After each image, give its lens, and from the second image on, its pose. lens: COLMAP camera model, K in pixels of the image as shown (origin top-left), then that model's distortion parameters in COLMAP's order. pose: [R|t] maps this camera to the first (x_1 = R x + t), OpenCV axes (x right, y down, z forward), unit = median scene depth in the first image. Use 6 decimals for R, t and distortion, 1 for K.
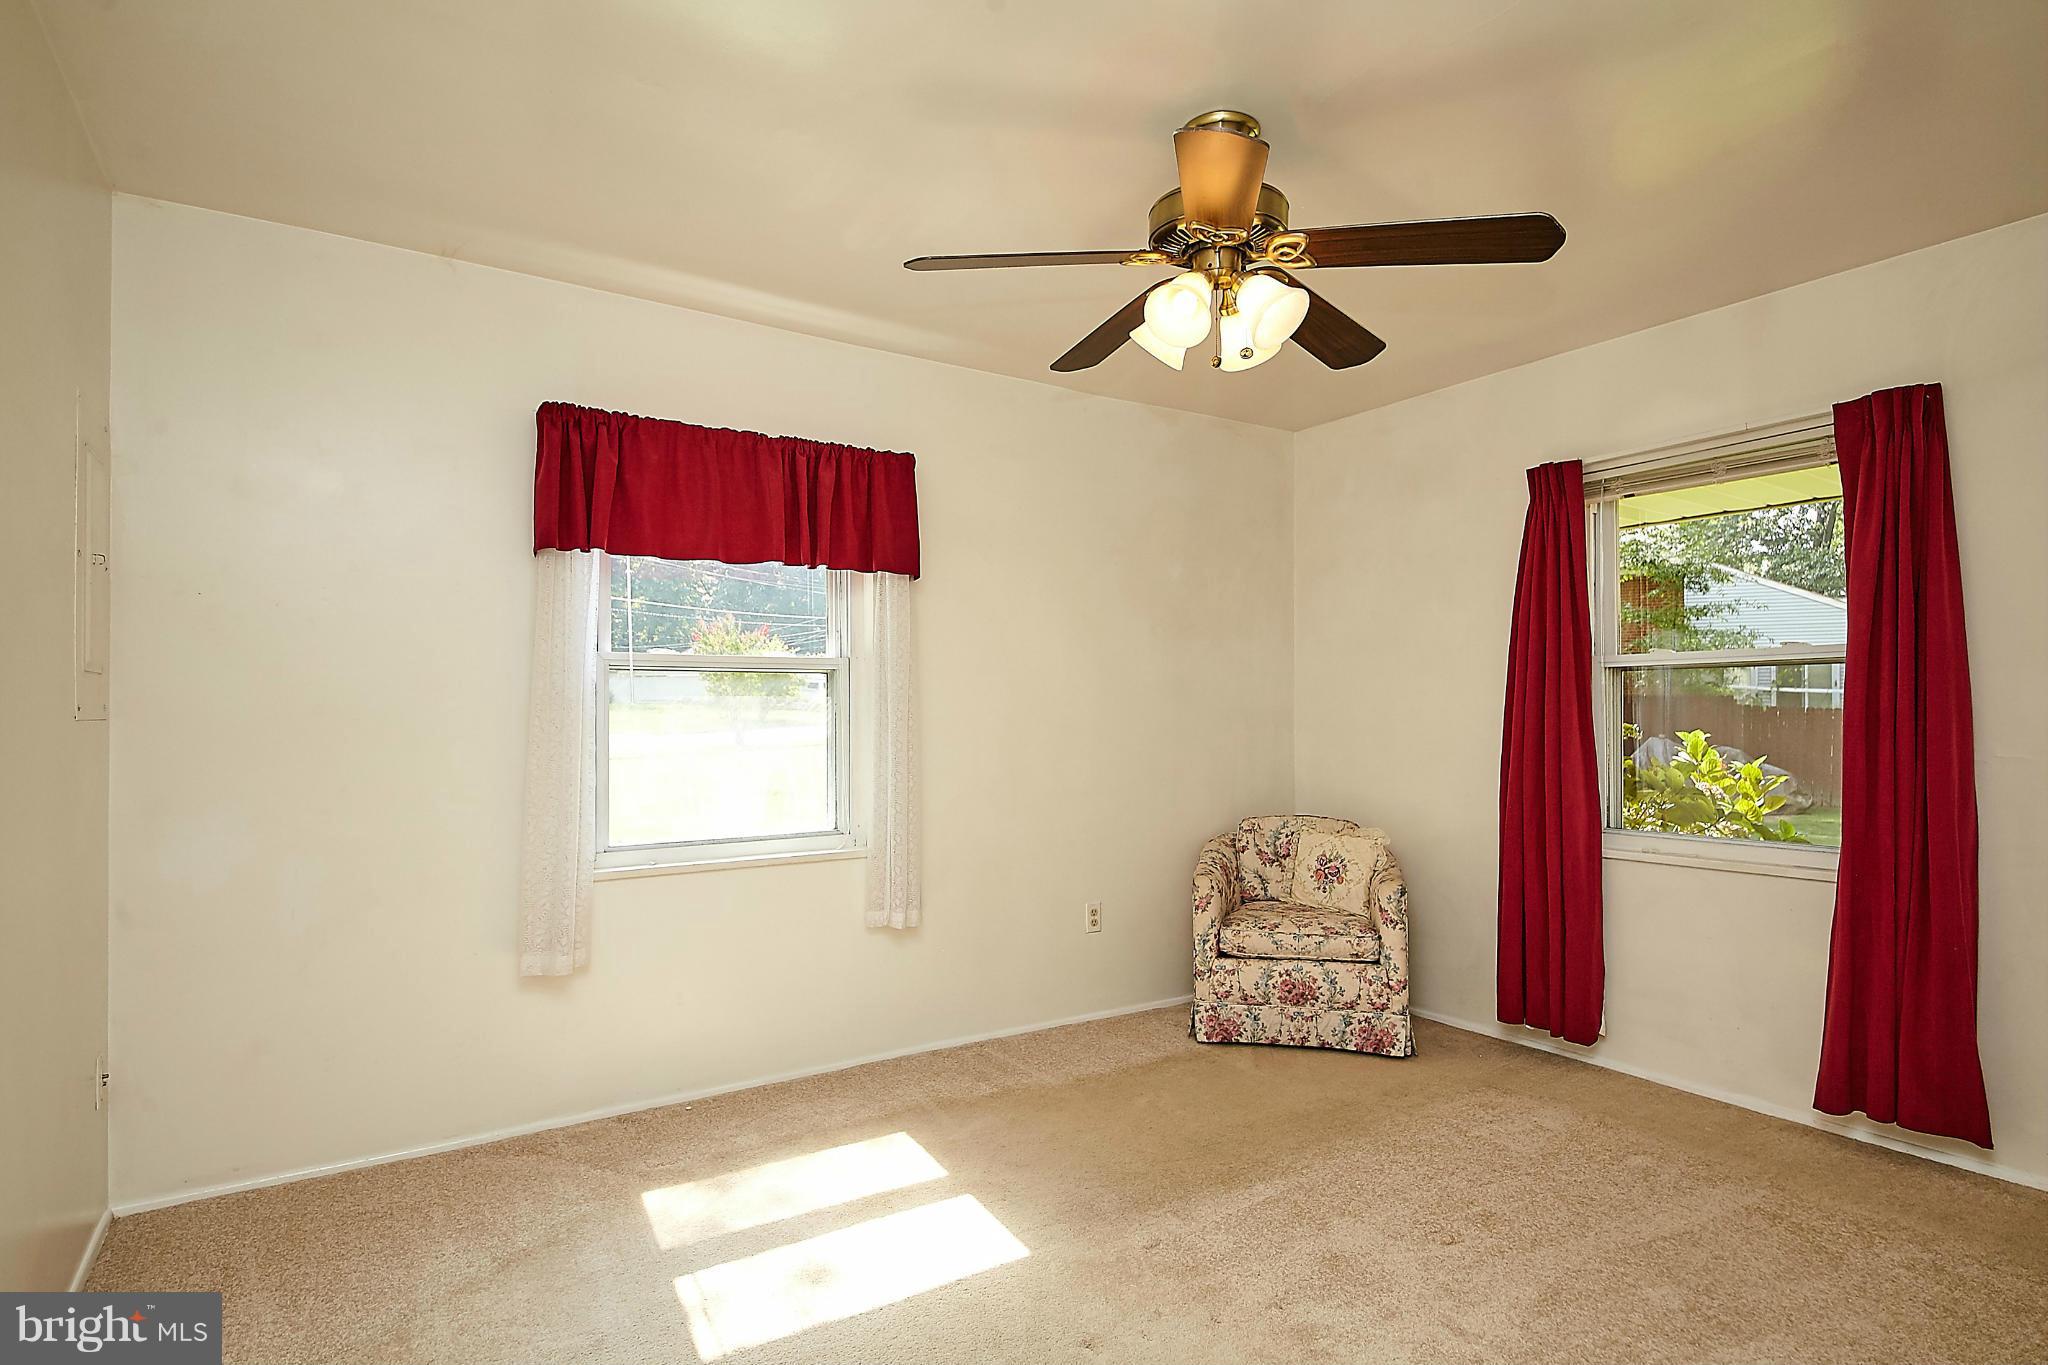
lens RADIAL K [[1050.4, 0, 996.0], [0, 1050.4, 702.8], [0, 0, 1]] dist [0.000492, -0.000233]
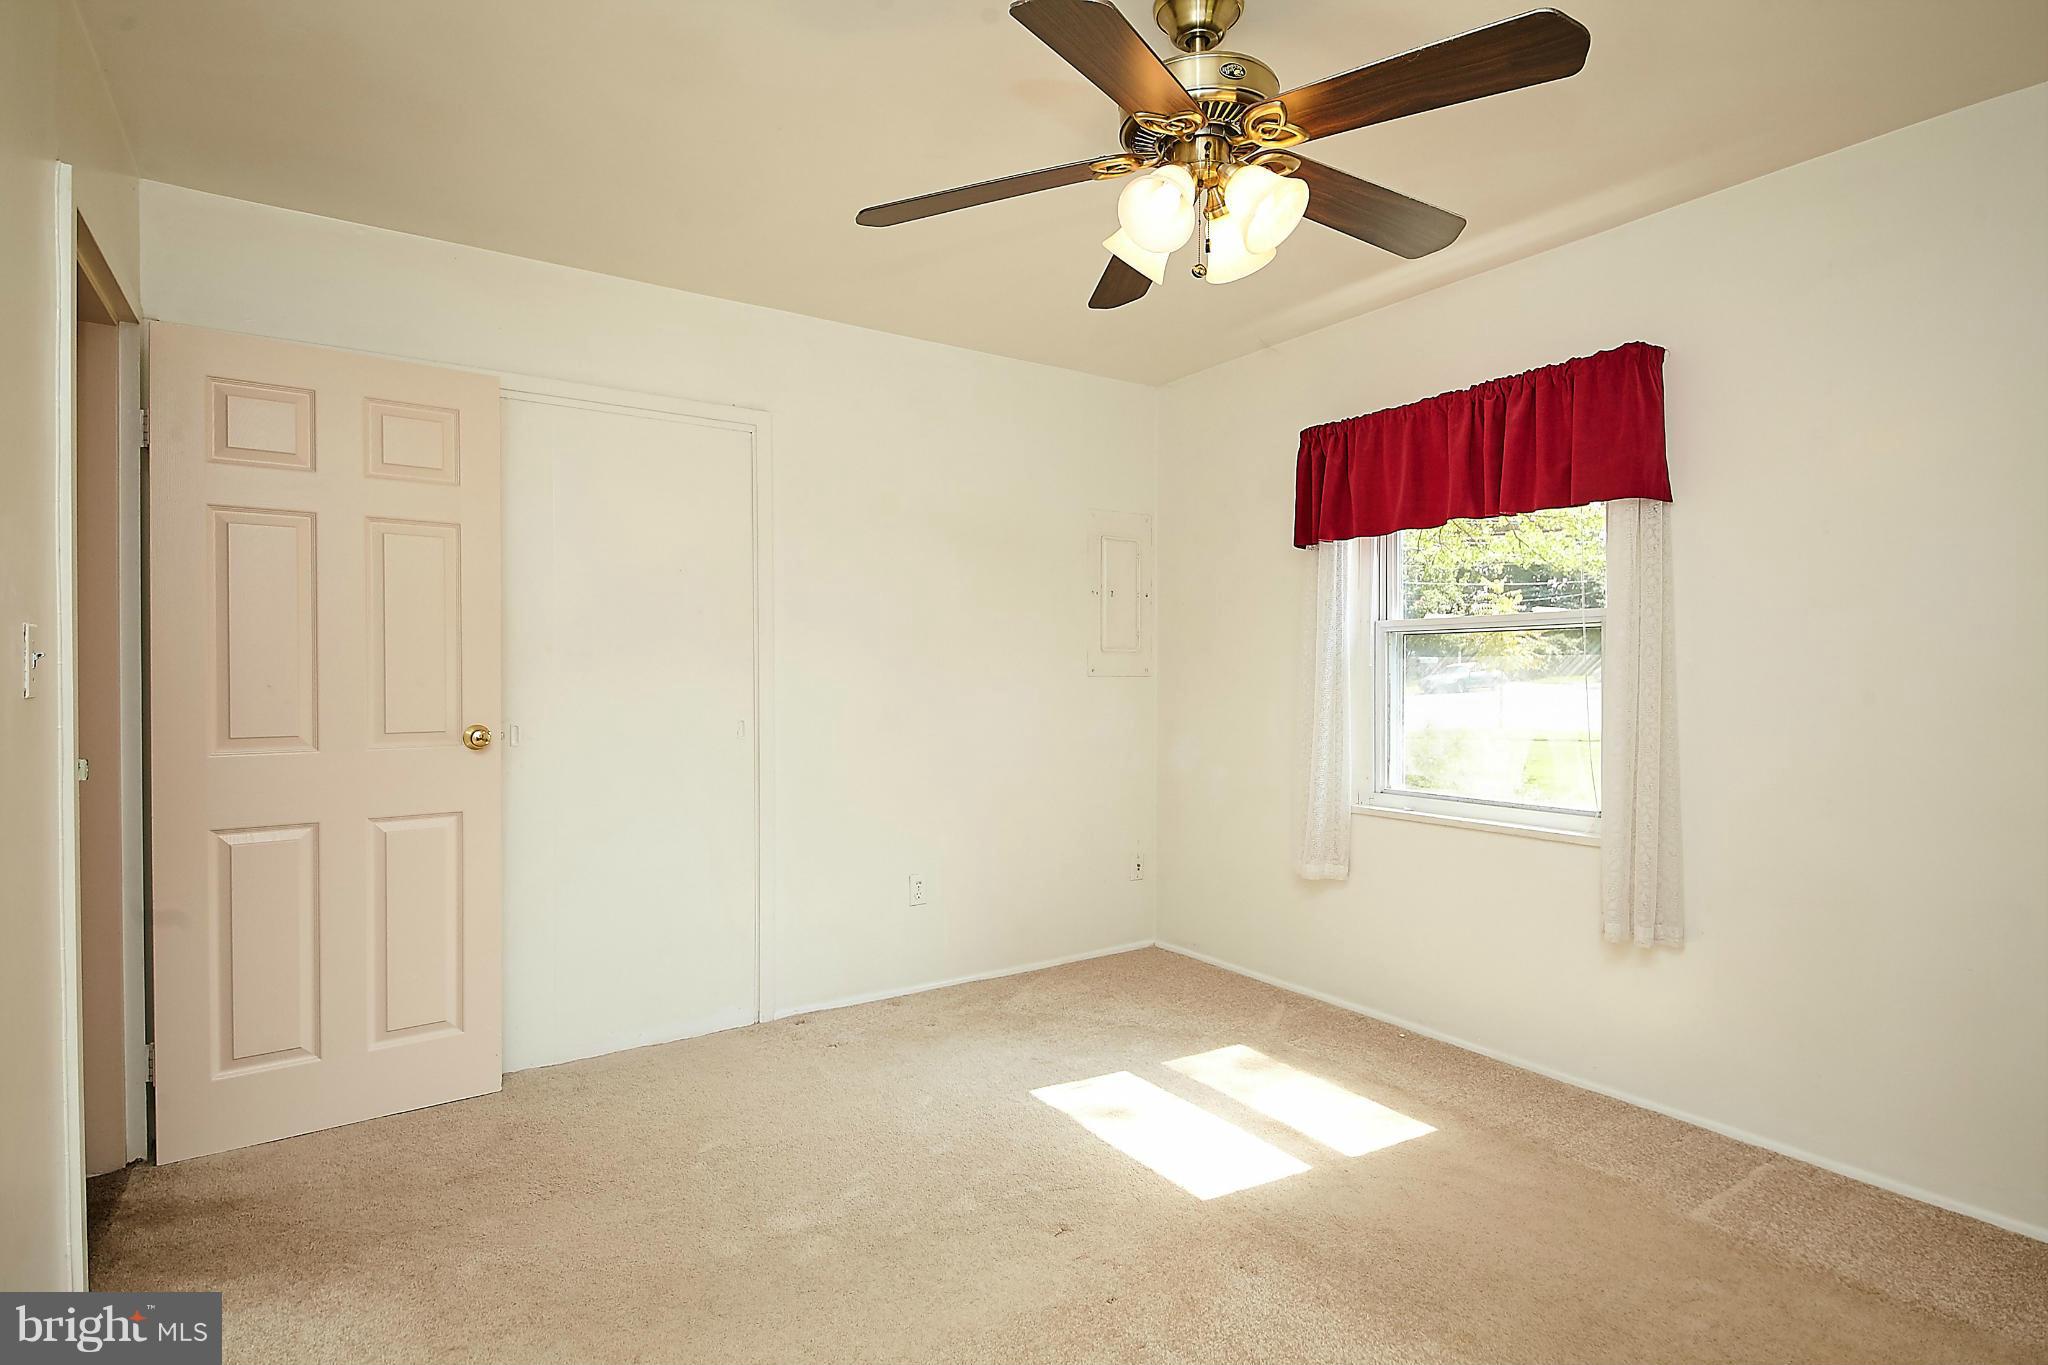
lens RADIAL K [[1052.7, 0, 1039.3], [0, 1052.7, 681.0], [0, 0, 1]] dist [0.042767, -0.036515]
pose [[0.008042, 0.010458, -0.999913, 0.822284], [0.018684, 0.999769, 0.010607, -0.002111], [0.999793, -0.018768, 0.007845, 0.635705]]
